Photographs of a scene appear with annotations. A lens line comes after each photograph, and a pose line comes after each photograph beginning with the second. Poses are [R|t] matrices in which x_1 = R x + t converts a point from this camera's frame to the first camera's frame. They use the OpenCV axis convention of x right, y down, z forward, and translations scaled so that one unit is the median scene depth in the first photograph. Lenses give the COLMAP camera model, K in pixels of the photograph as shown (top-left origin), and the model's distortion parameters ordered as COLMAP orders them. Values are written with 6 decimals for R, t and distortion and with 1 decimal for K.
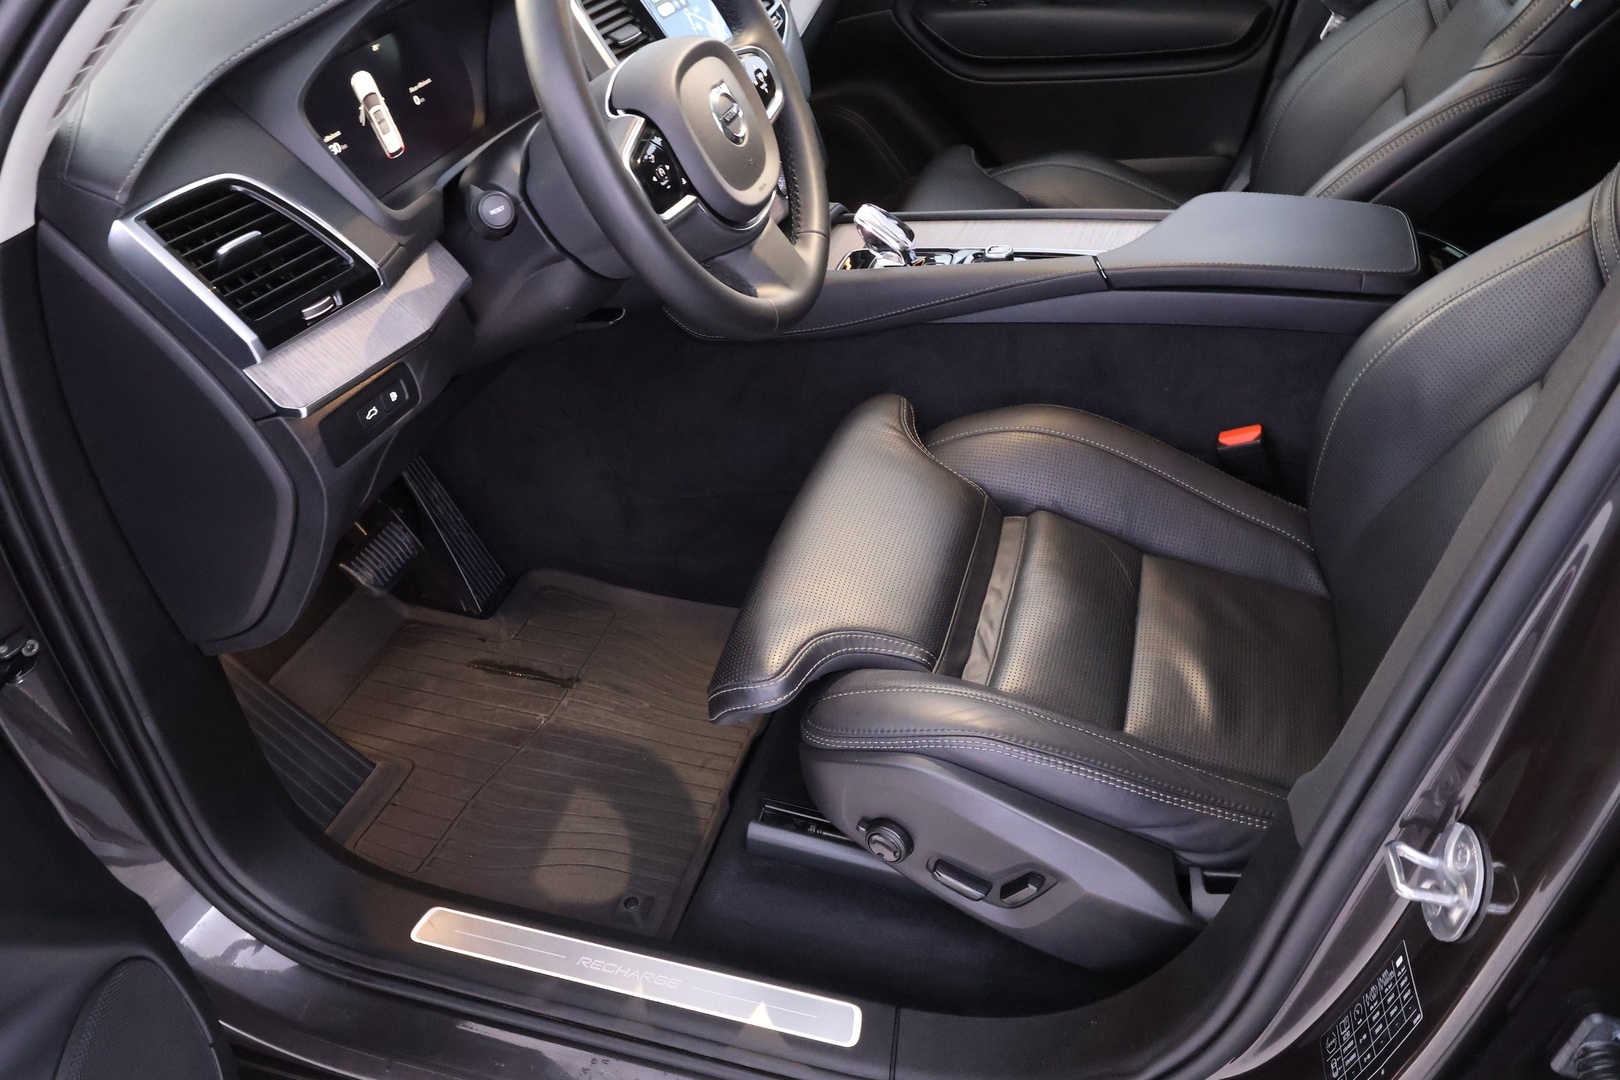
lens RADIAL K [[1228.5, 0, 810.0], [0, 1228.5, 540.0], [0, 0, 1]] dist [0.006595, -0.005677]
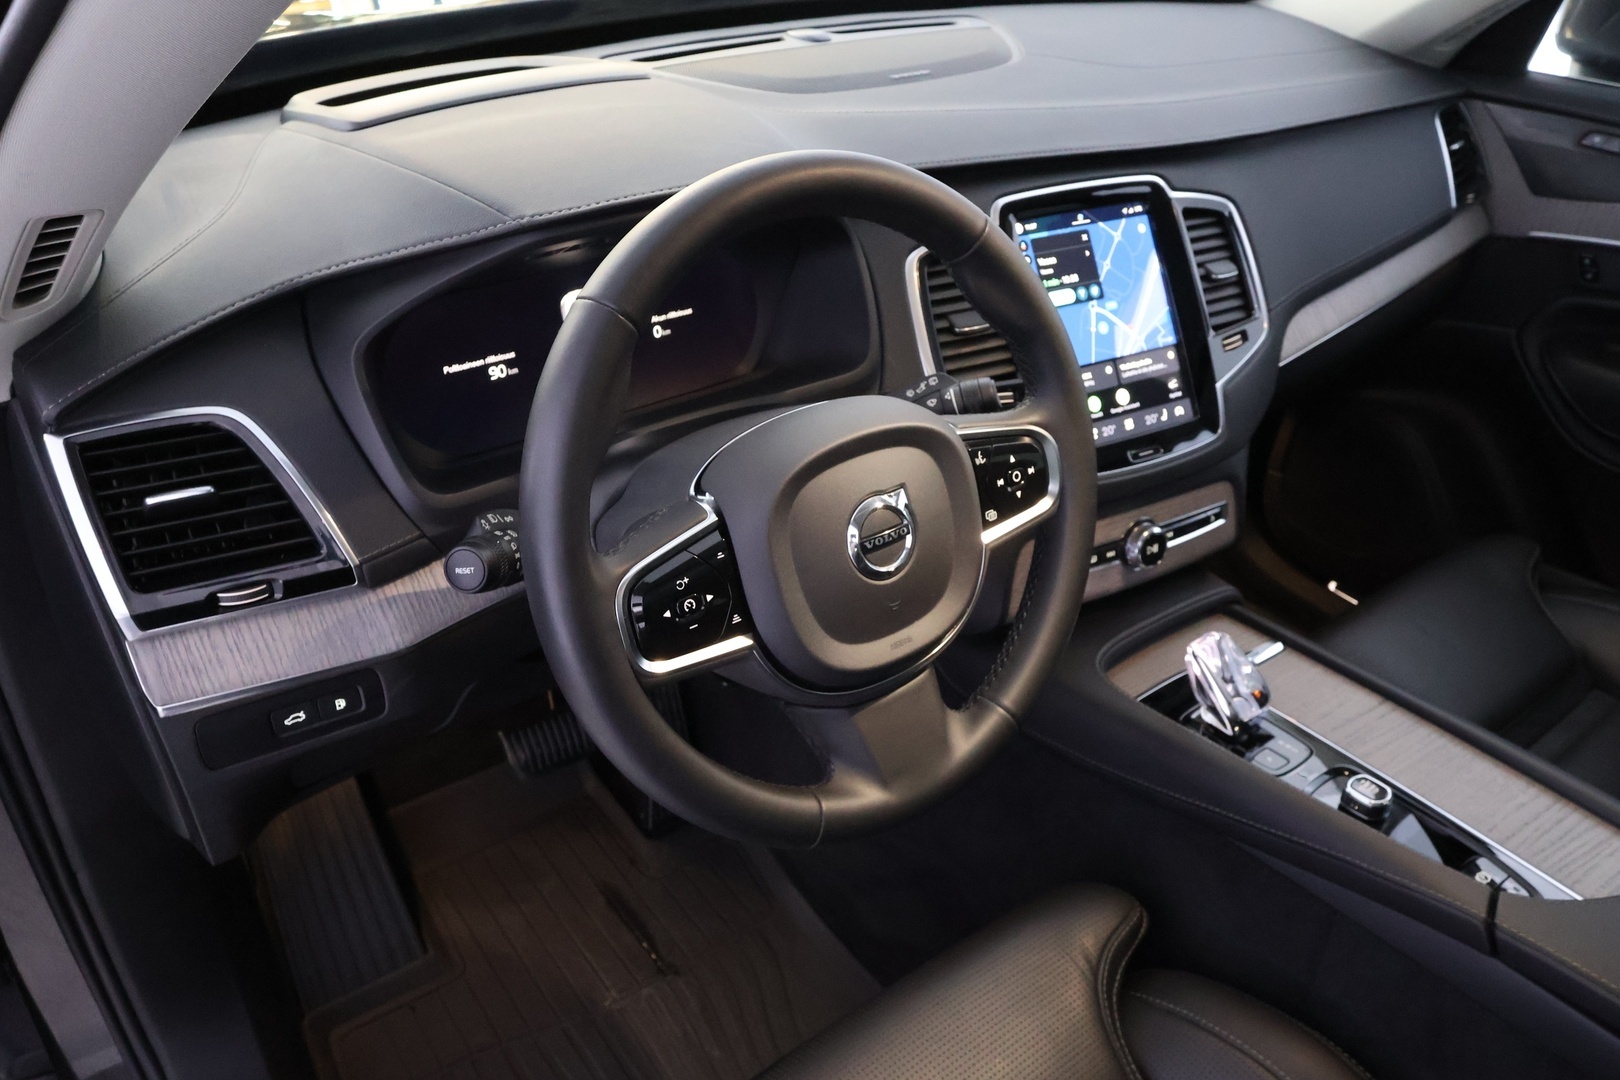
lens RADIAL K [[1228.5, 0, 810.0], [0, 1228.5, 540.0], [0, 0, 1]] dist [0.006595, -0.005677]
pose [[0.801192, 0.406879, -0.438794, 0.177508], [-0.426038, 0.902766, 0.059204, -0.324409], [0.420217, 0.139510, 0.896635, 0.328637]]
